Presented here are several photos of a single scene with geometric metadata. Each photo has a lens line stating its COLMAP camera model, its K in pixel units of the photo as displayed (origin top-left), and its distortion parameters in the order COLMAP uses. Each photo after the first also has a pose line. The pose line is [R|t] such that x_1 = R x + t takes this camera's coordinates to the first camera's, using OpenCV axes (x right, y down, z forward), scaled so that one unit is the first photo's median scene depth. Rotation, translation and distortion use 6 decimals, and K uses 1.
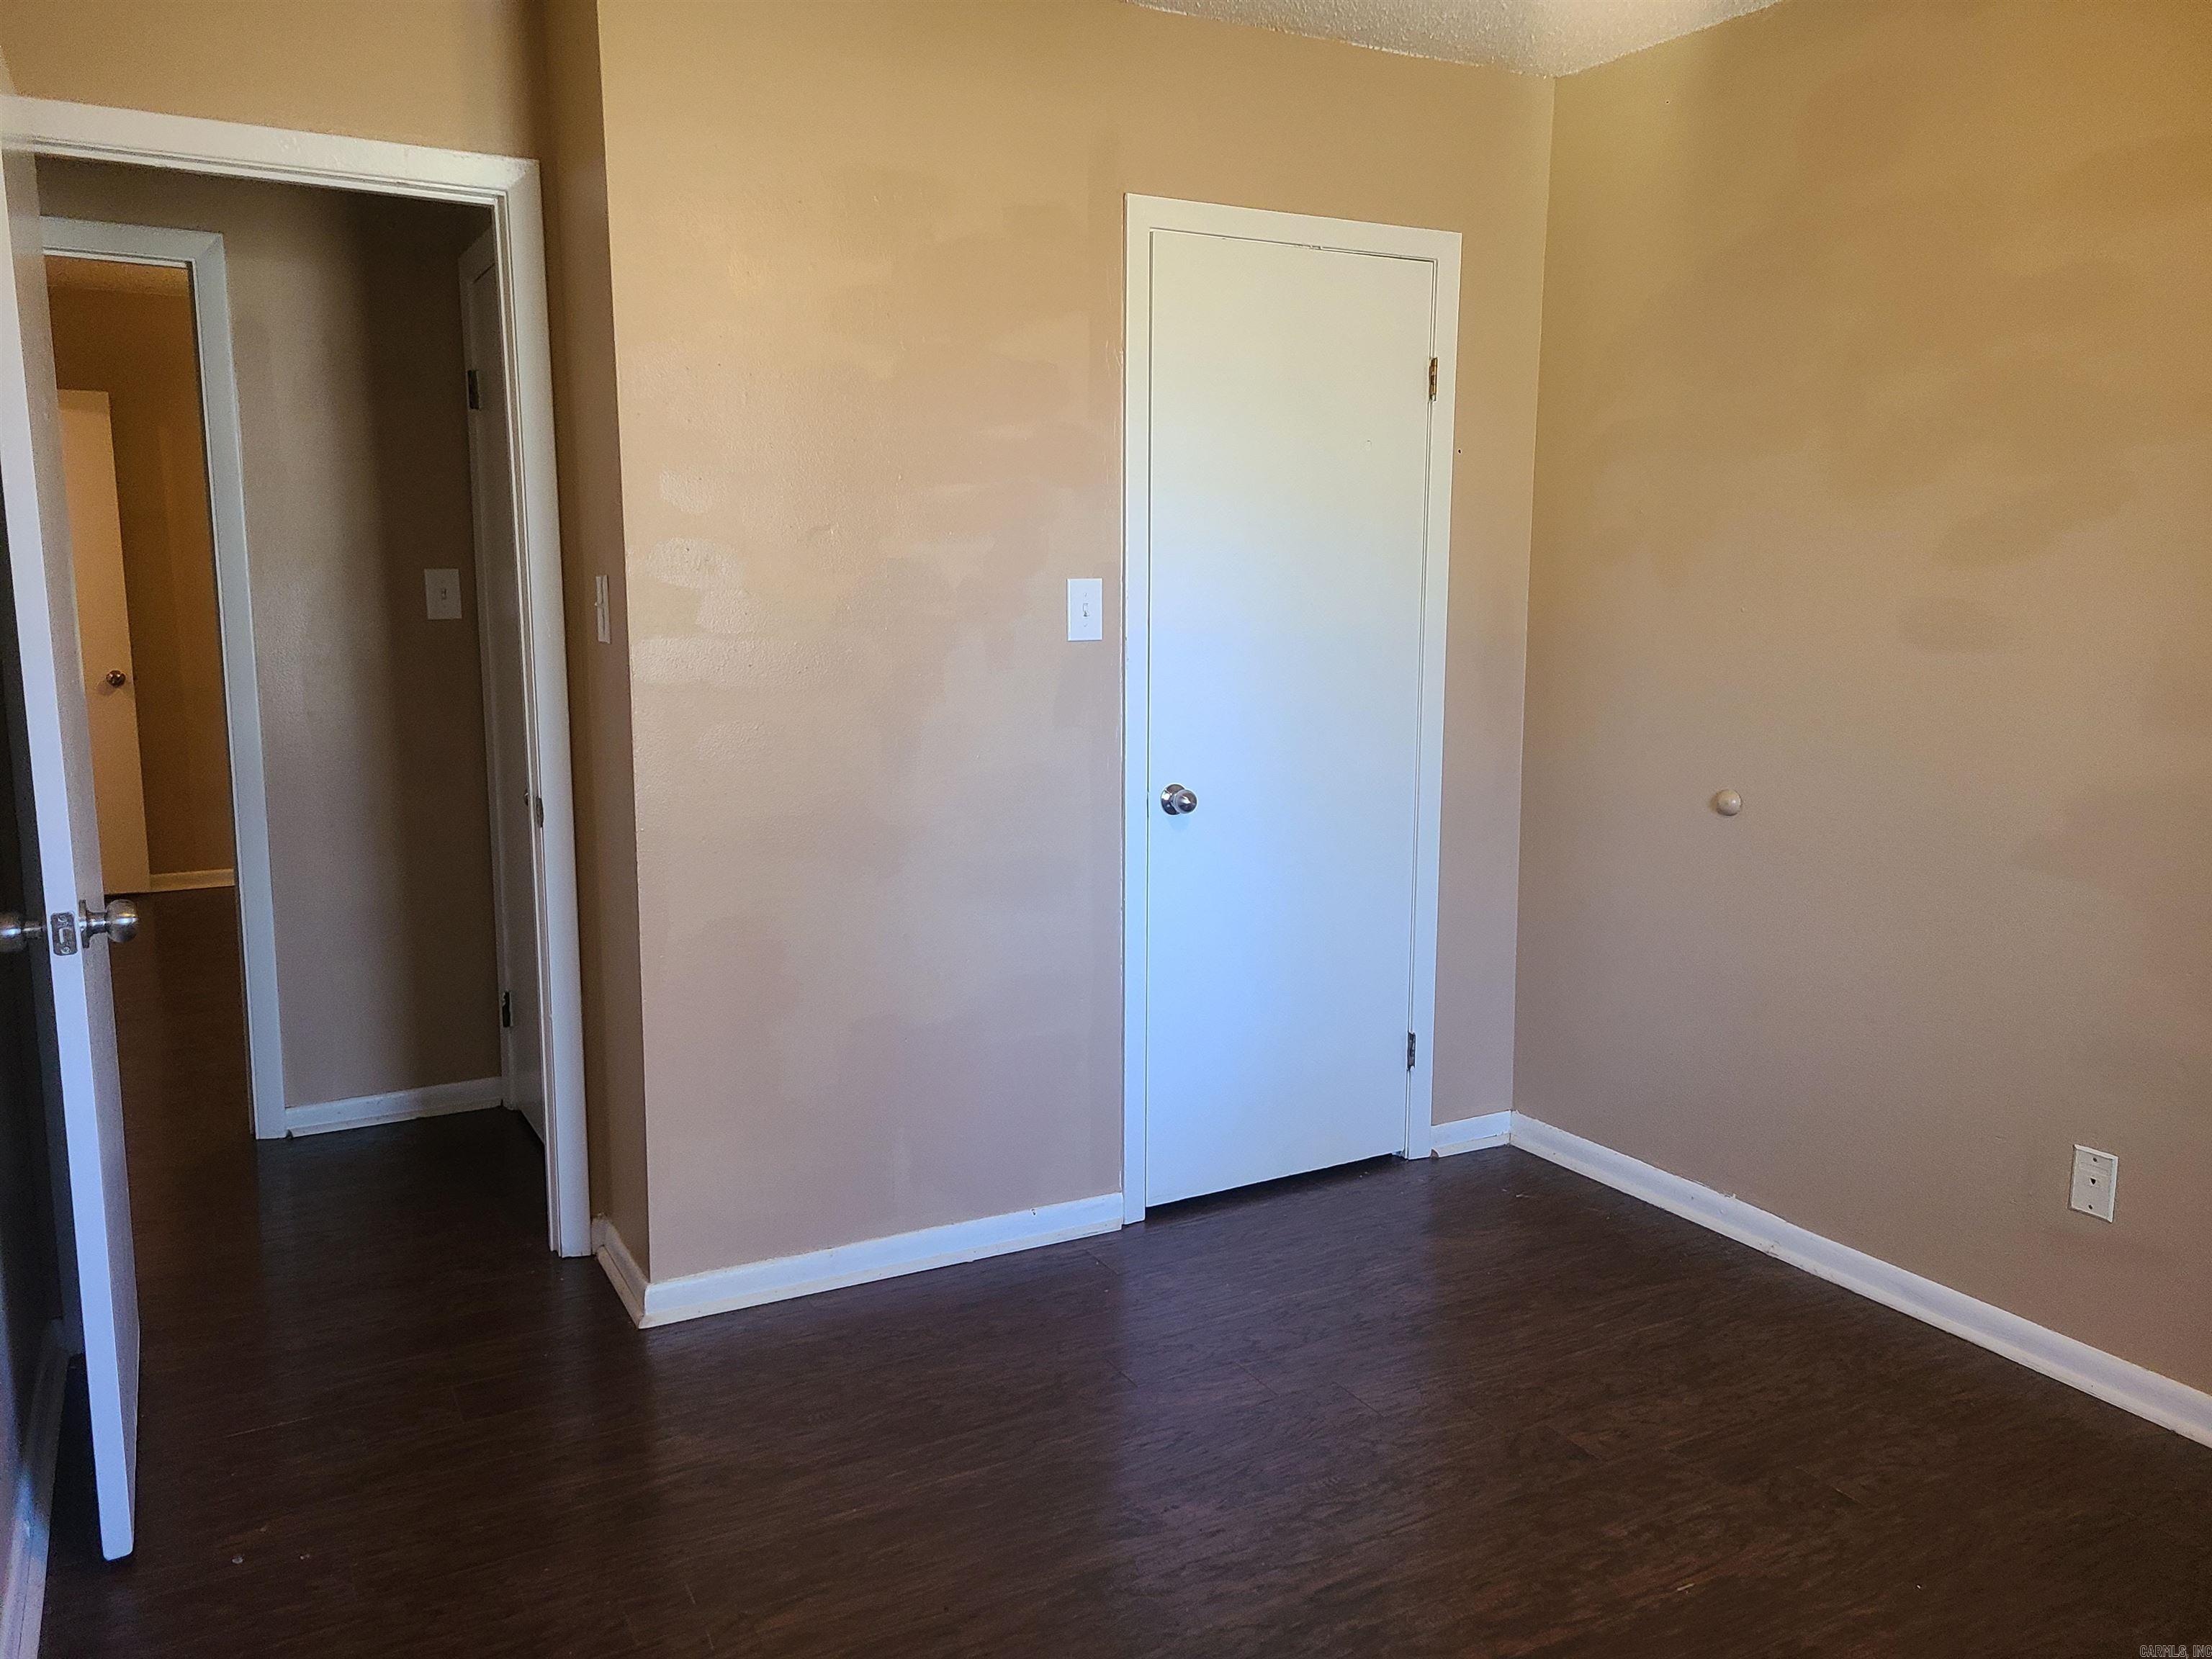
lens RADIAL K [[1666.2, 0, 1107.8], [0, 1666.2, 826.4], [0, 0, 1]] dist [0.060171, -0.036554]
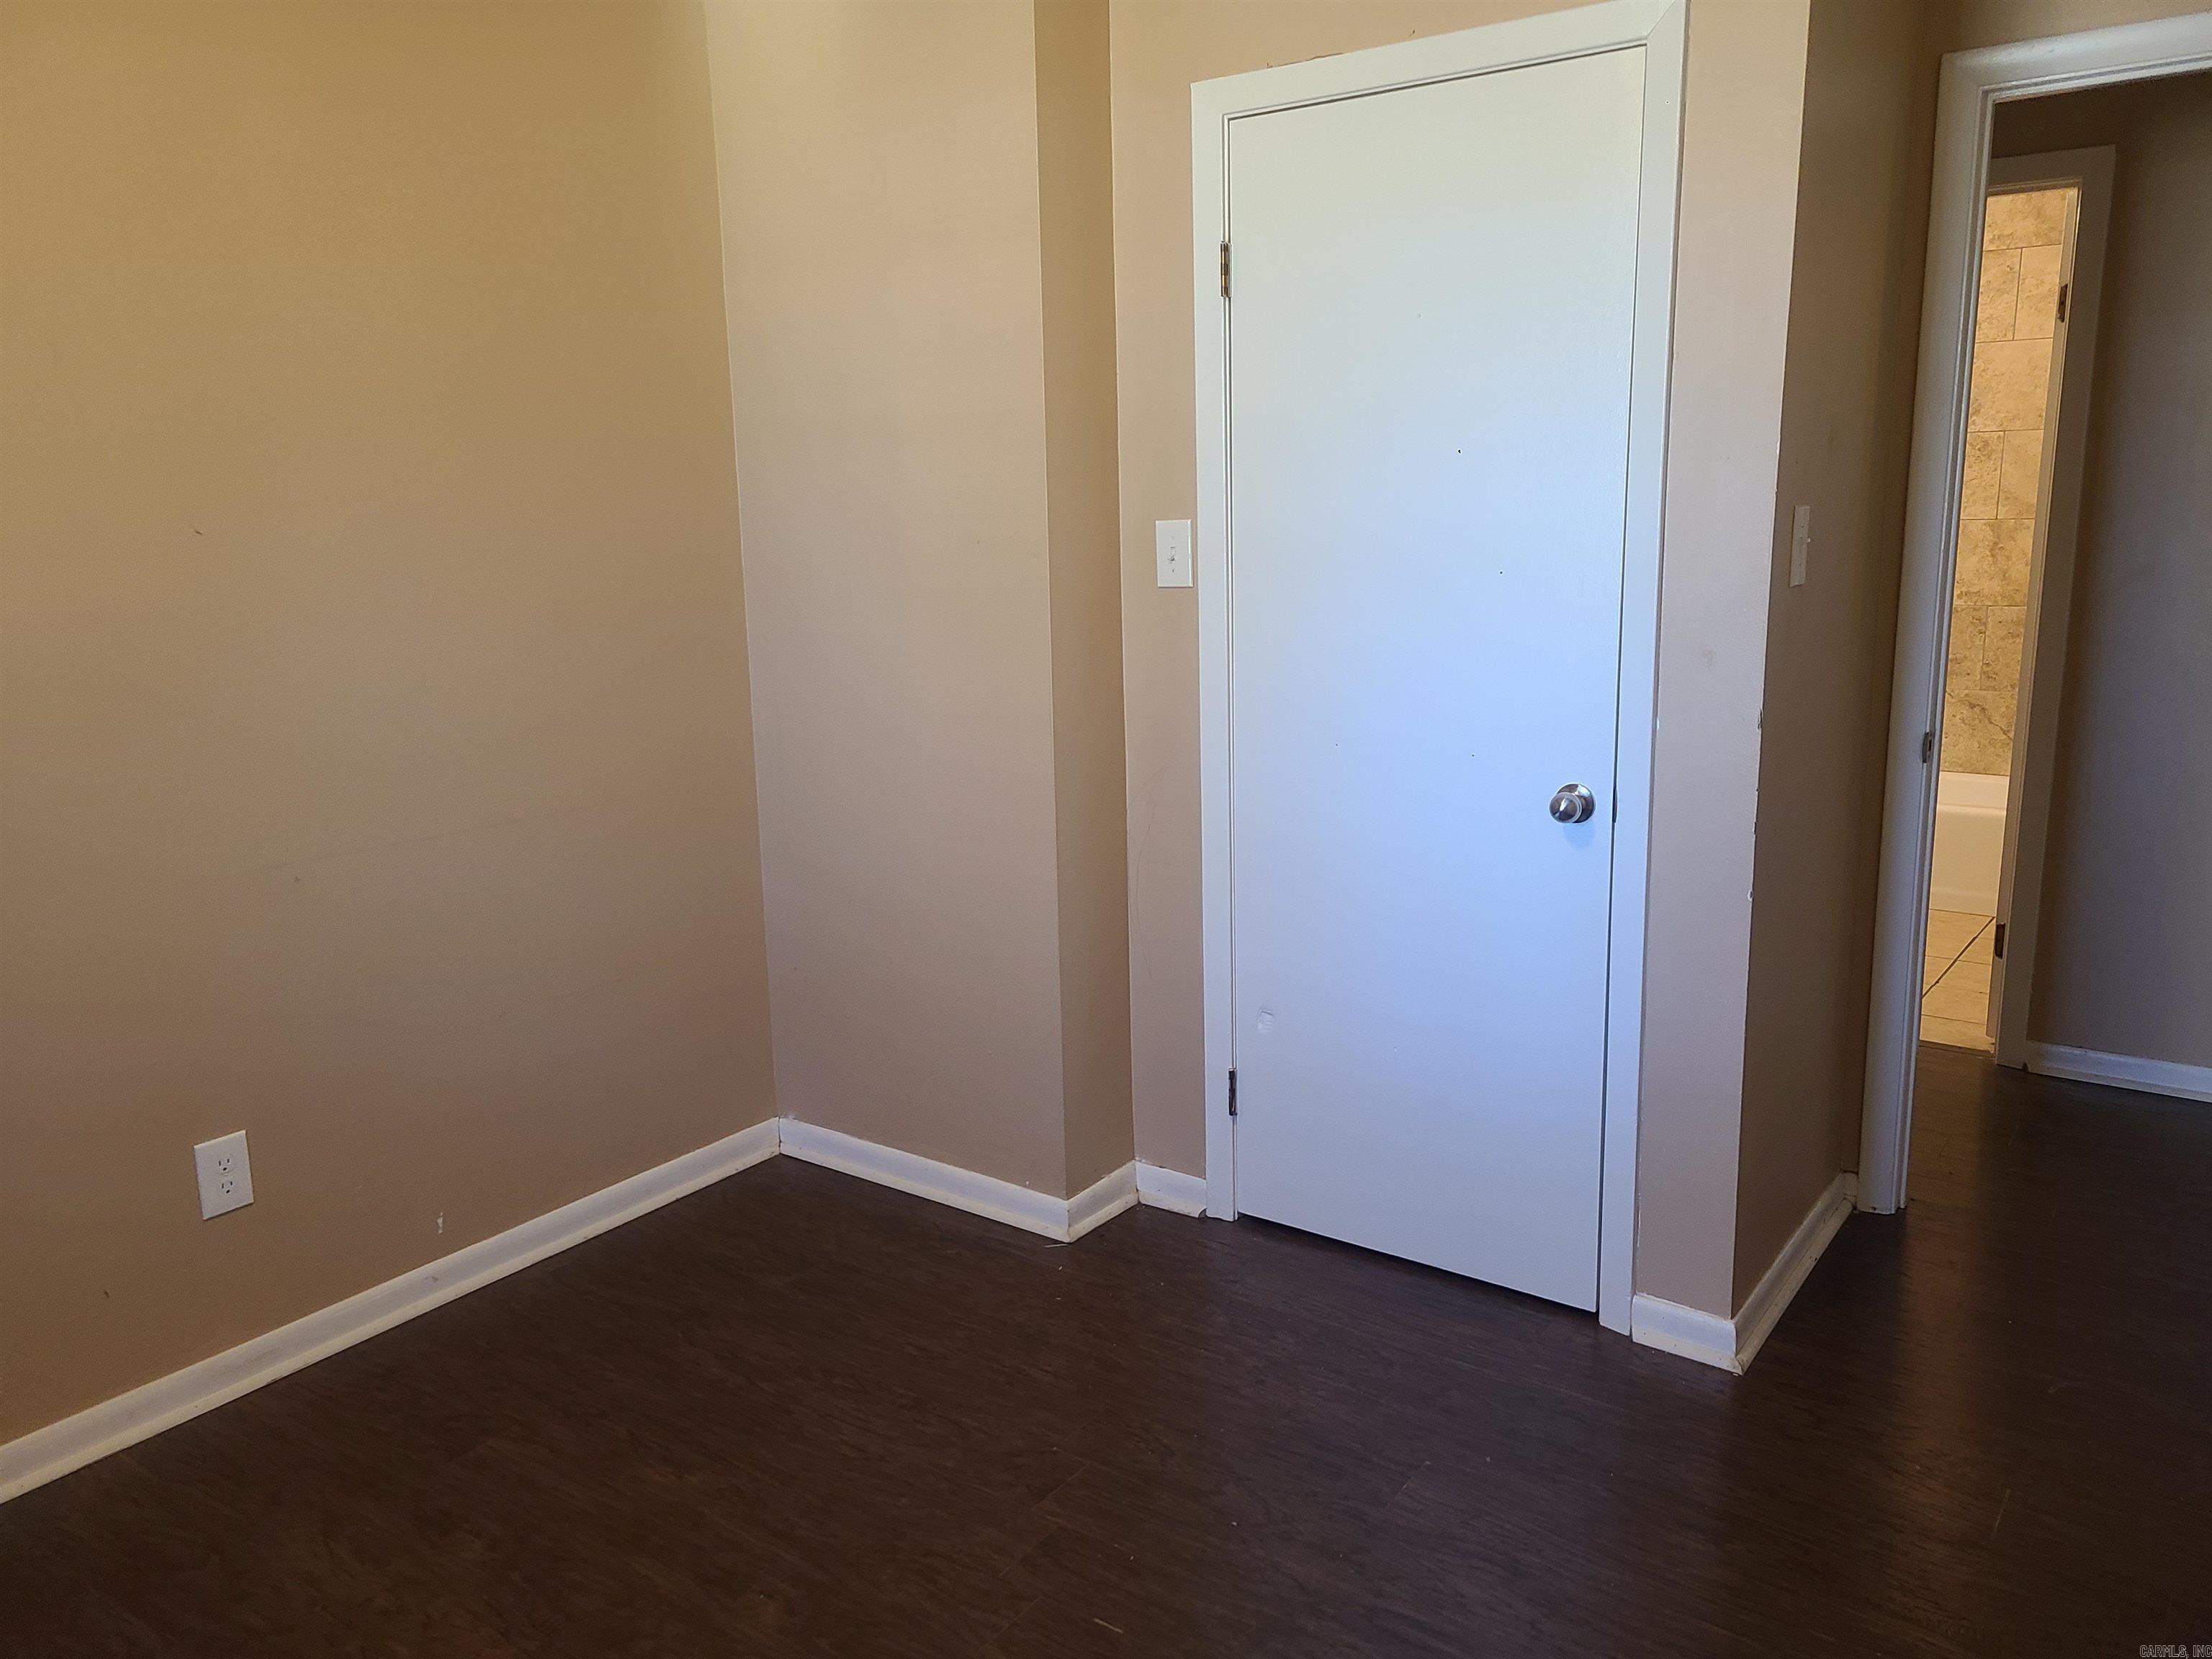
lens RADIAL K [[1666.2, 0, 1107.6], [0, 1666.2, 831.9], [0, 0, 1]] dist [0.060171, -0.036554]
pose [[0.420048, 0.175024, -0.890464, 0.828724], [-0.111461, 0.983747, 0.140780, -0.104486], [0.900631, 0.040118, 0.432729, 0.567027]]
